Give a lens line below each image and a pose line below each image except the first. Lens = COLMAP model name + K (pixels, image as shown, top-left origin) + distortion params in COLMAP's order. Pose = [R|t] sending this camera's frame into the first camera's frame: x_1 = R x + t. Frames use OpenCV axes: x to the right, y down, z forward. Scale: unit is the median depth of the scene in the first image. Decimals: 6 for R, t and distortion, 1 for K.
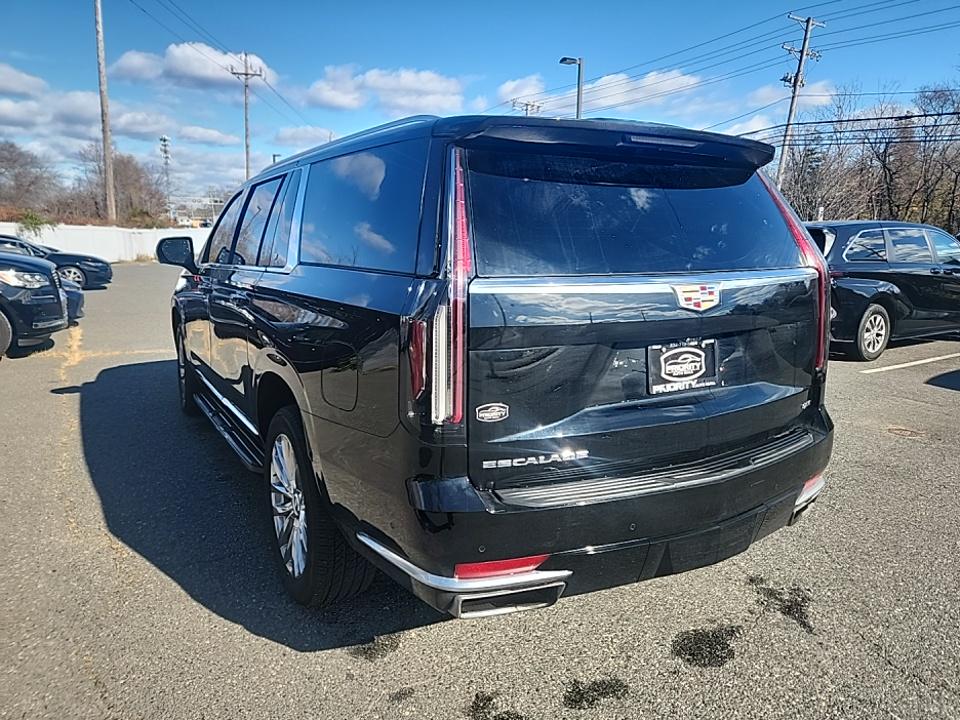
lens RADIAL K [[650.7, 0, 504.0], [0, 650.7, 359.3], [0, 0, 1]] dist [0.086141, -0.074545]
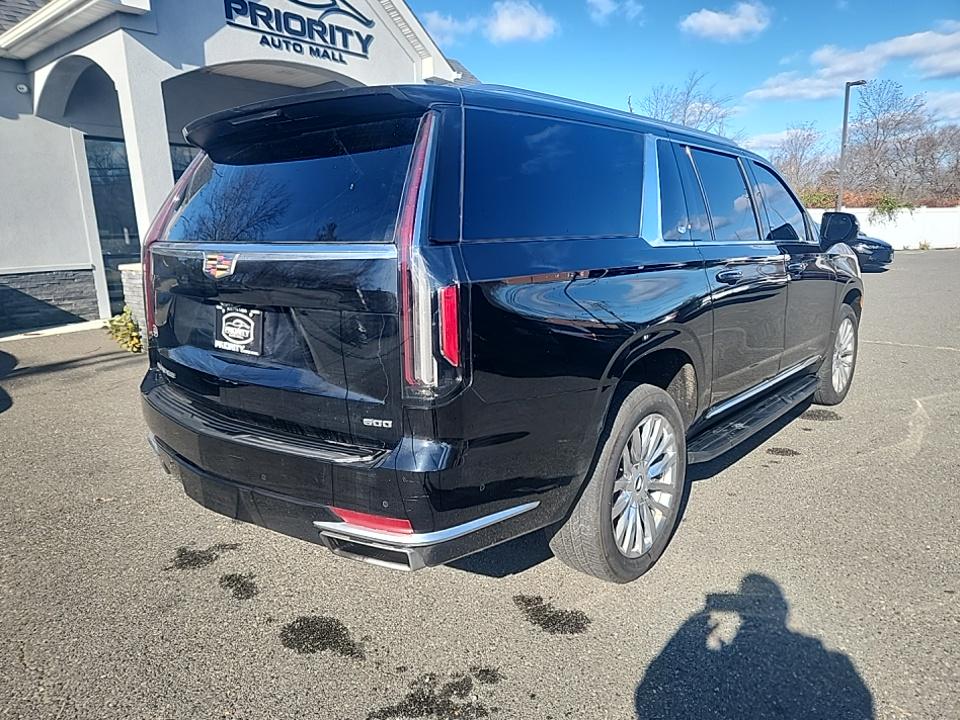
lens RADIAL K [[675.2, 0, 482.6], [0, 675.2, 372.6], [0, 0, 1]] dist [0.052188, -0.001186]
pose [[0.300667, 0.184760, -0.935662, 1.461835], [-0.150402, 0.977966, 0.144783, -0.144771], [0.941795, 0.097194, 0.321830, 1.027643]]
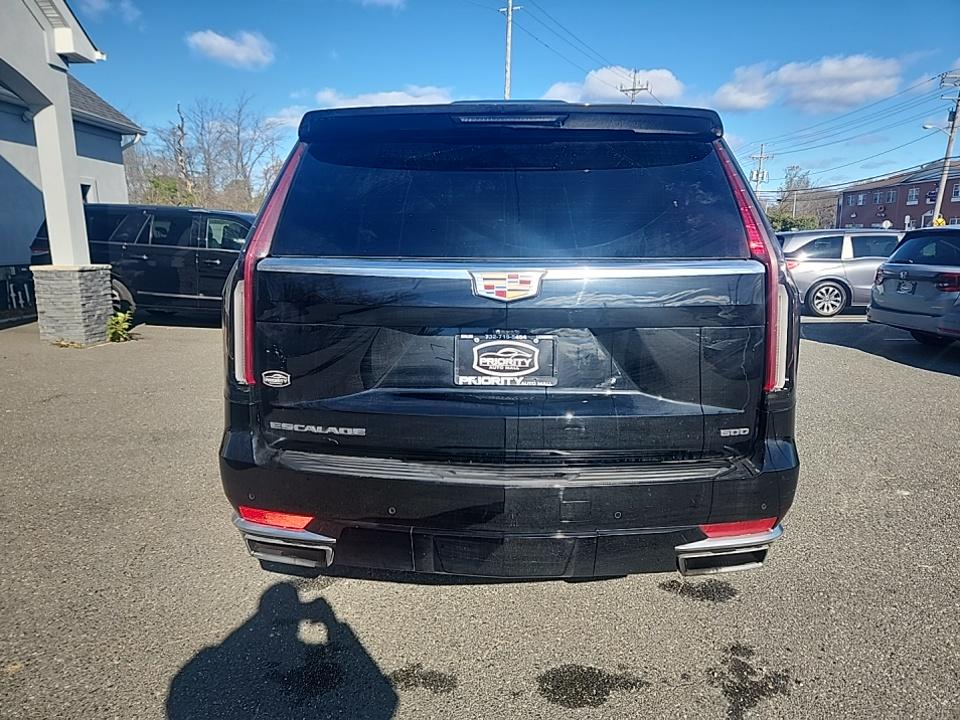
lens RADIAL K [[650.7, 0, 504.0], [0, 650.7, 359.3], [0, 0, 1]] dist [0.086141, -0.074545]
pose [[0.842544, 0.091630, -0.530777, 0.763778], [-0.096220, 0.995178, 0.019064, -0.008589], [0.529964, 0.035009, 0.847297, 0.214886]]
